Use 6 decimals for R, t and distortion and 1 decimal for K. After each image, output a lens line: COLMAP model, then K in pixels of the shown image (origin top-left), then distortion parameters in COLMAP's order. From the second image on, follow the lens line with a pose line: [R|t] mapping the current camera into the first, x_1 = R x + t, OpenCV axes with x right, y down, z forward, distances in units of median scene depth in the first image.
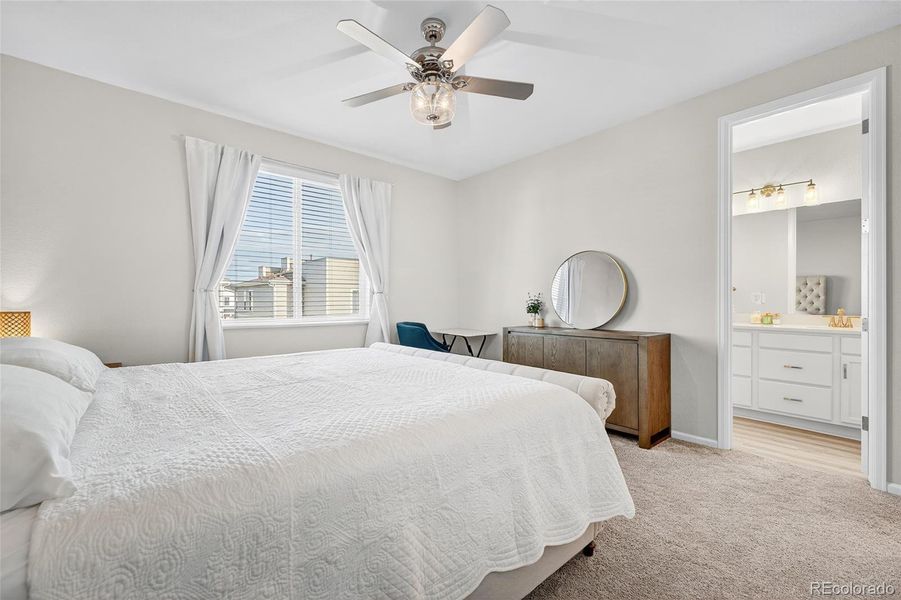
lens RADIAL K [[379.0, 0, 450.0], [0, 379.0, 297.1], [0, 0, 1]] dist [0.000564, -0.000087]
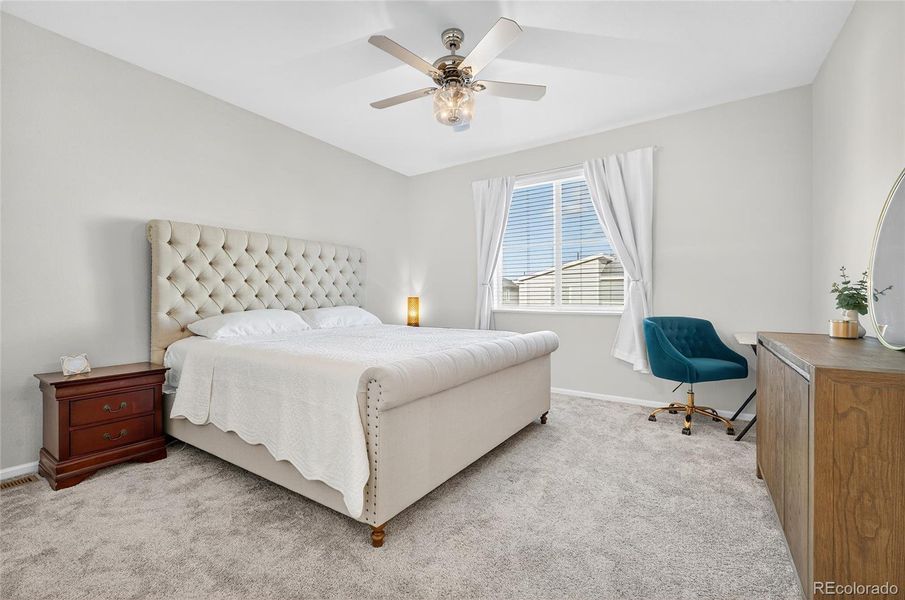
lens RADIAL K [[380.7, 0, 452.0], [0, 380.7, 297.0], [0, 0, 1]] dist [0.000564, -0.000087]
pose [[0.250213, 0.005013, -0.968178, 0.773020], [0.000331, 0.999986, 0.005264, 0.033450], [0.968191, -0.001638, 0.250208, 0.531482]]
